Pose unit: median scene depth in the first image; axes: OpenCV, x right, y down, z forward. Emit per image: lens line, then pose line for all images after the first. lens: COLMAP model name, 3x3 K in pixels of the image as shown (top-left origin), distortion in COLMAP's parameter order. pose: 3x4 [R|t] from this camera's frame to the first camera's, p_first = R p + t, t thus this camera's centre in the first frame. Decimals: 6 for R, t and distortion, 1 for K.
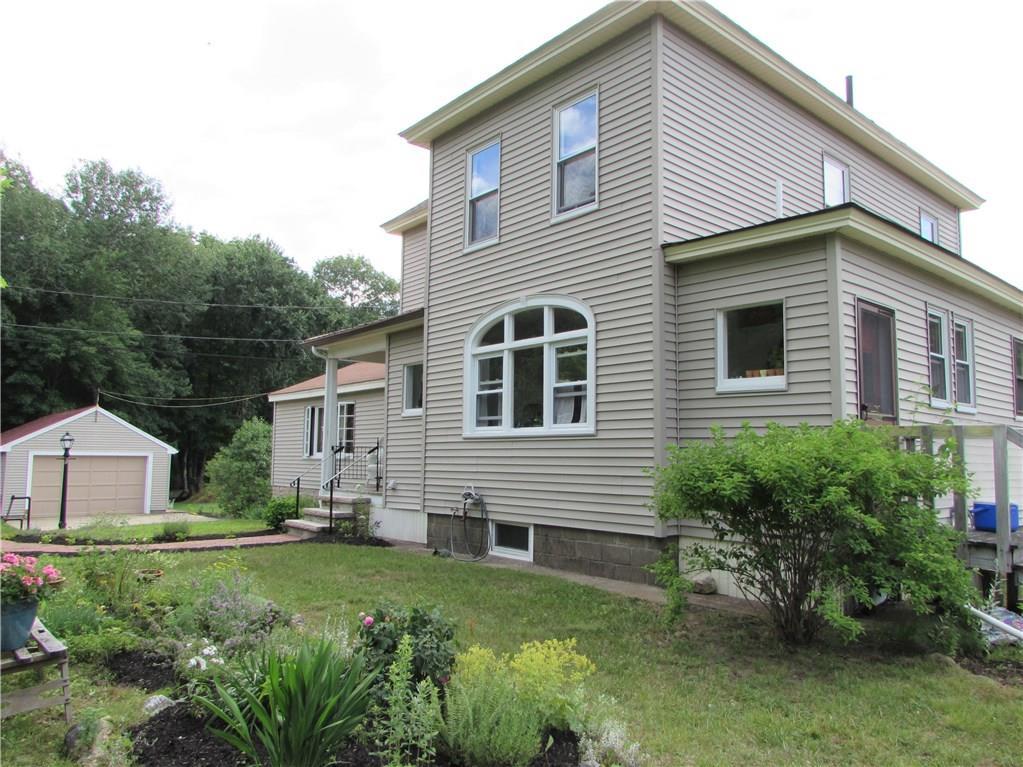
lens RADIAL K [[739.8, 0, 511.5], [0, 739.8, 383.5], [0, 0, 1]] dist [-0.029540, 0.004414]
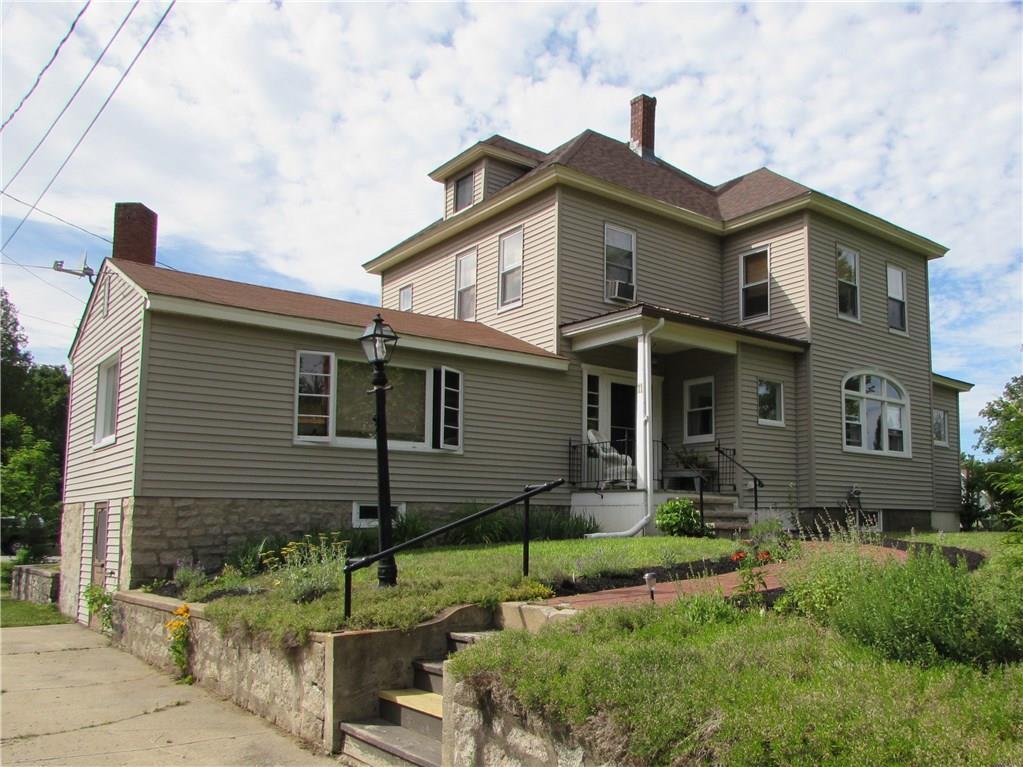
lens RADIAL K [[838.8, 0, 576.5], [0, 838.8, 432.2], [0, 0, 1]] dist [0.004165, 0.003083]
pose [[0.021560, 0.094446, 0.995297, -1.774095], [-0.110281, 0.989677, -0.091524, 0.254036], [-0.993667, -0.107789, 0.031753, 1.556663]]
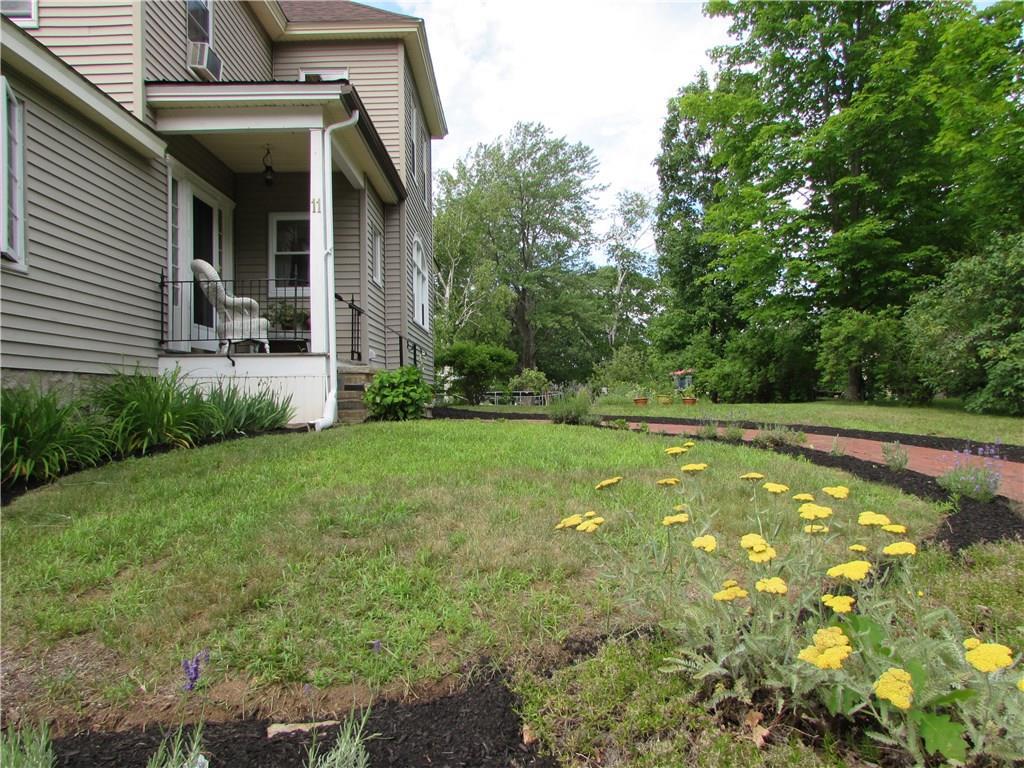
lens RADIAL K [[740.6, 0, 512.0], [0, 740.6, 384.0], [0, 0, 1]] dist [-0.029540, 0.004414]
pose [[-0.756662, 0.007894, 0.653758, -1.111102], [-0.070324, 0.993143, -0.093385, 0.305744], [-0.650013, -0.116636, -0.750919, 1.961782]]
